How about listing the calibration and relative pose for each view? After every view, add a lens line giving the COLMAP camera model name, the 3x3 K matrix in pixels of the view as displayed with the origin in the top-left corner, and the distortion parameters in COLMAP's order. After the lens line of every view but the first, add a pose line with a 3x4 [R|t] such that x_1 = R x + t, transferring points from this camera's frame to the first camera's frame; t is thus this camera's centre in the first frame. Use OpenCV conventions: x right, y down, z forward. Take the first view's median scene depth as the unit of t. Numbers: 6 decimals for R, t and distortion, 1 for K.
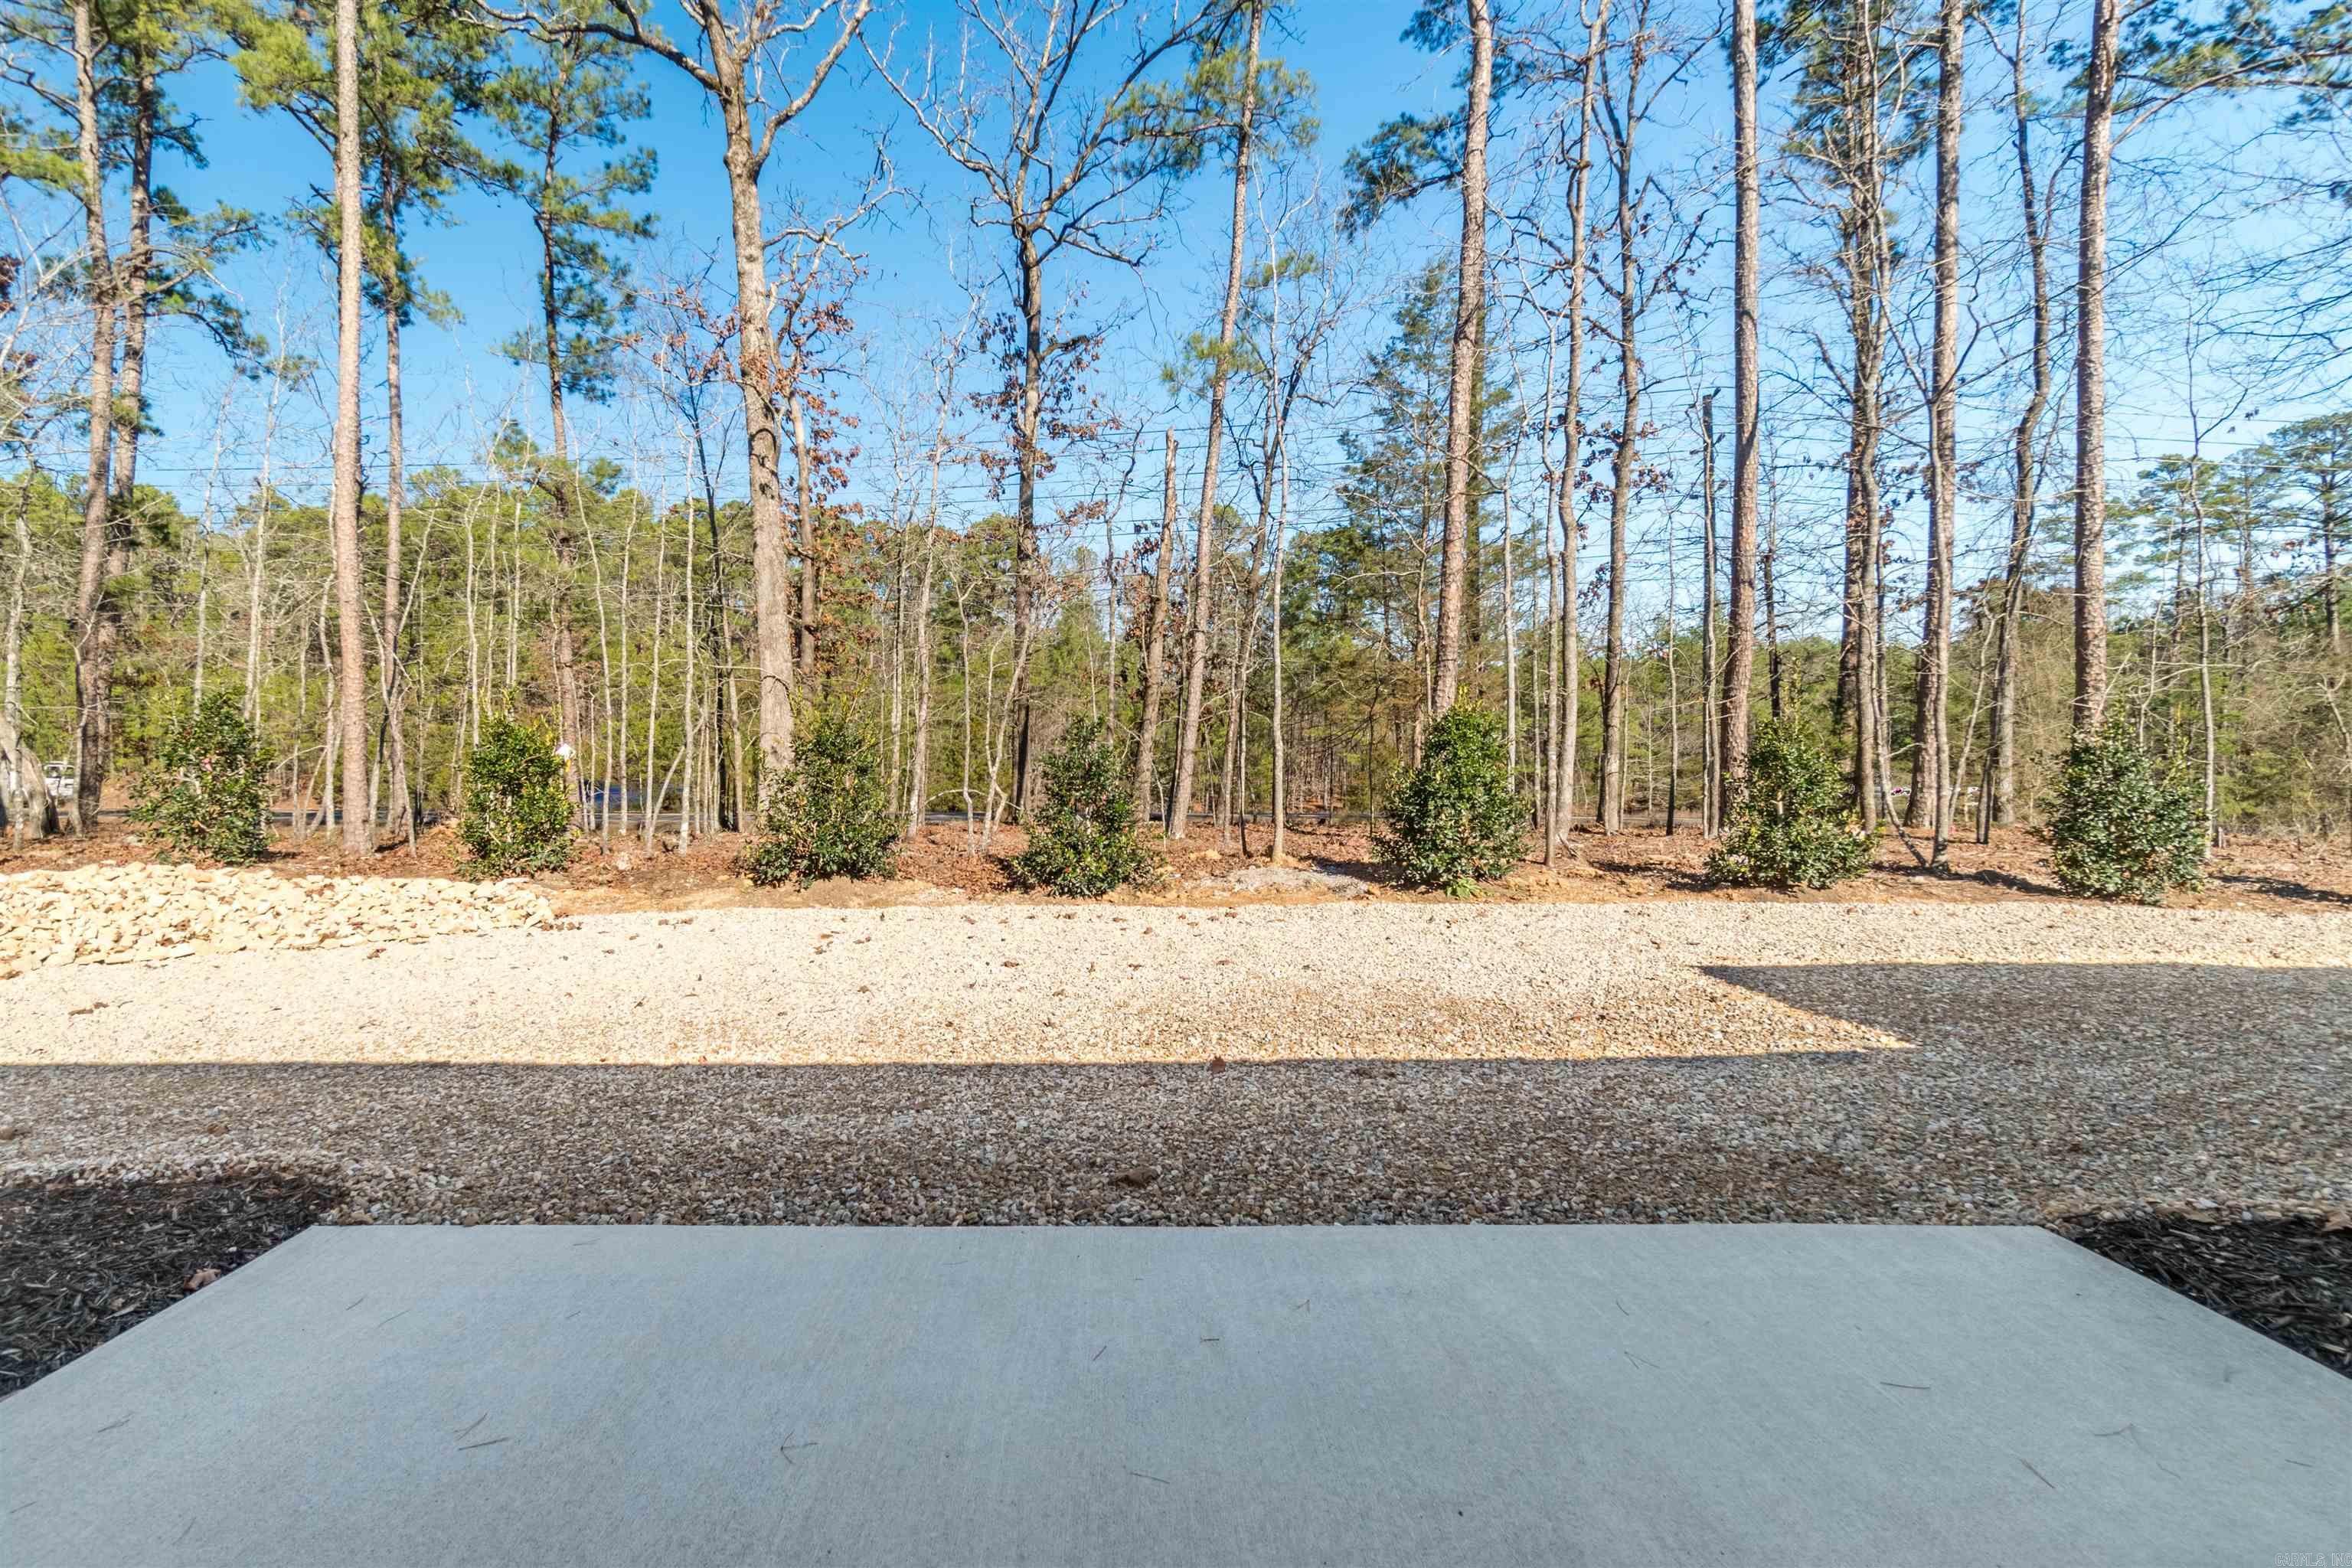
lens RADIAL K [[1057.9, 0, 1176.0], [0, 1057.9, 784.0], [0, 0, 1]] dist [0.000423, 0.000220]
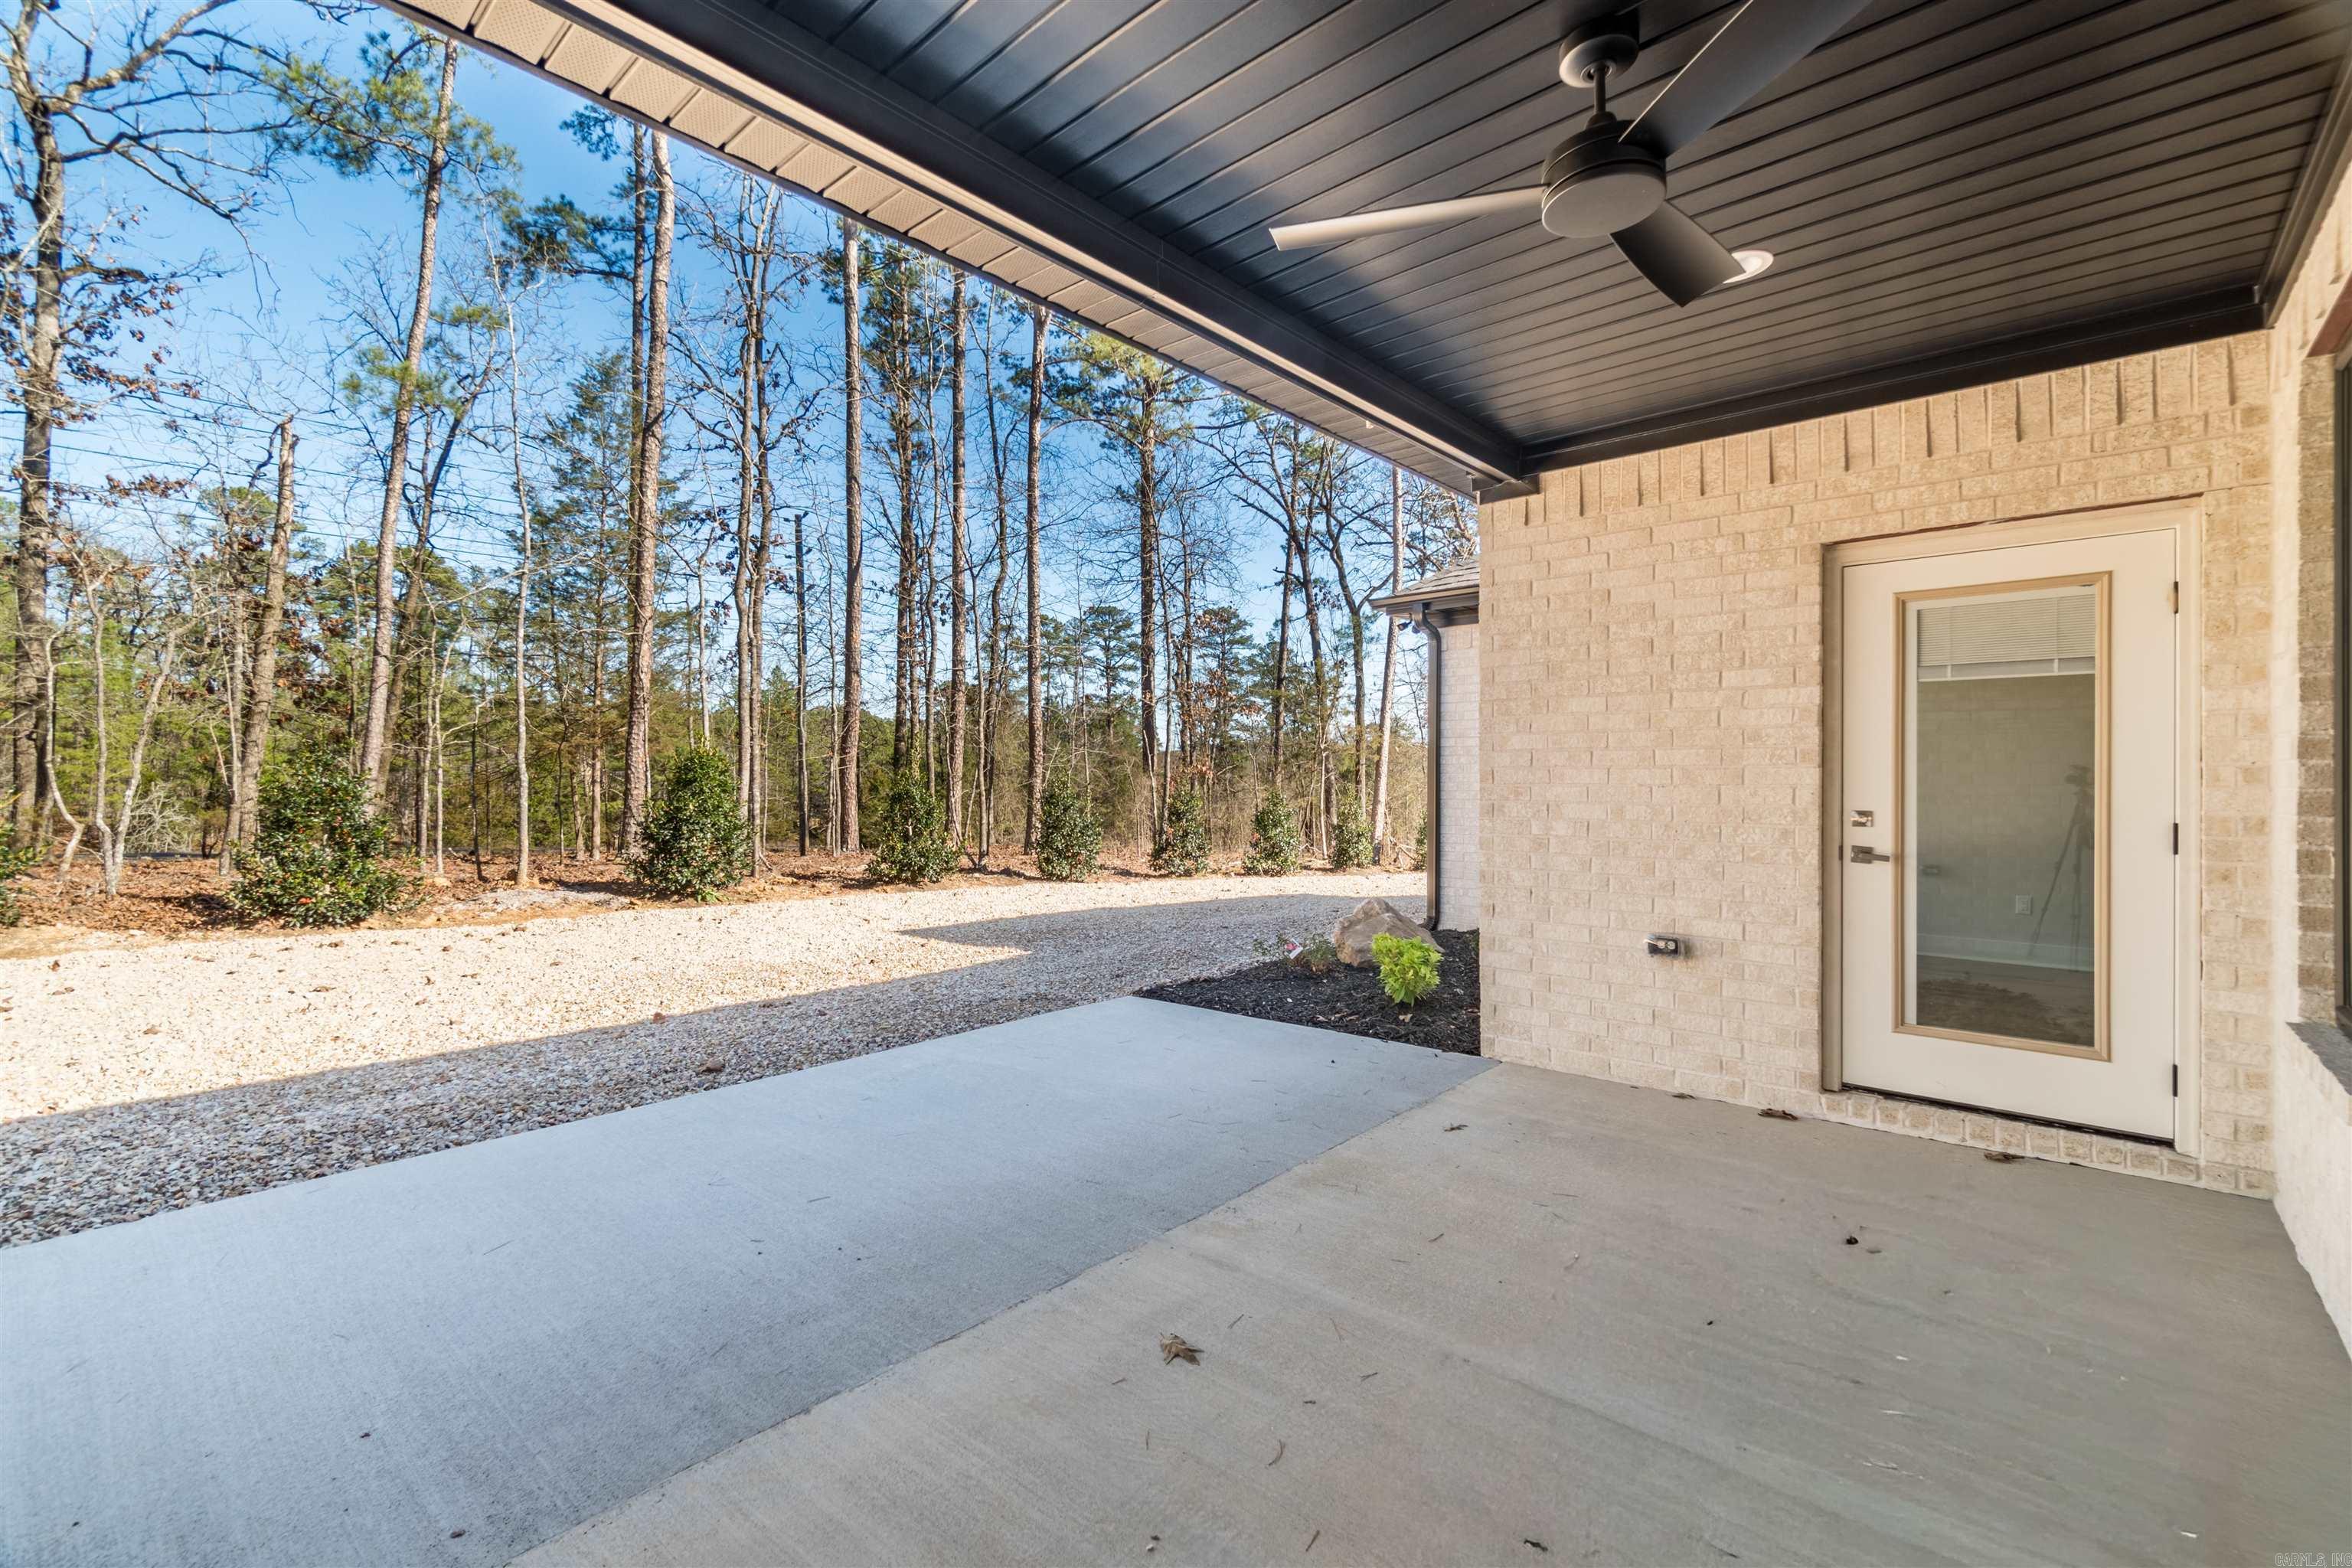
lens RADIAL K [[1006.0, 0, 1176.0], [0, 1006.0, 784.0], [0, 0, 1]] dist [-0.000500, -0.008169]
pose [[0.602808, 0.030212, 0.797314, -0.256217], [0.002364, 0.999211, -0.039650, 0.010298], [-0.797883, 0.025787, 0.602260, -0.124910]]
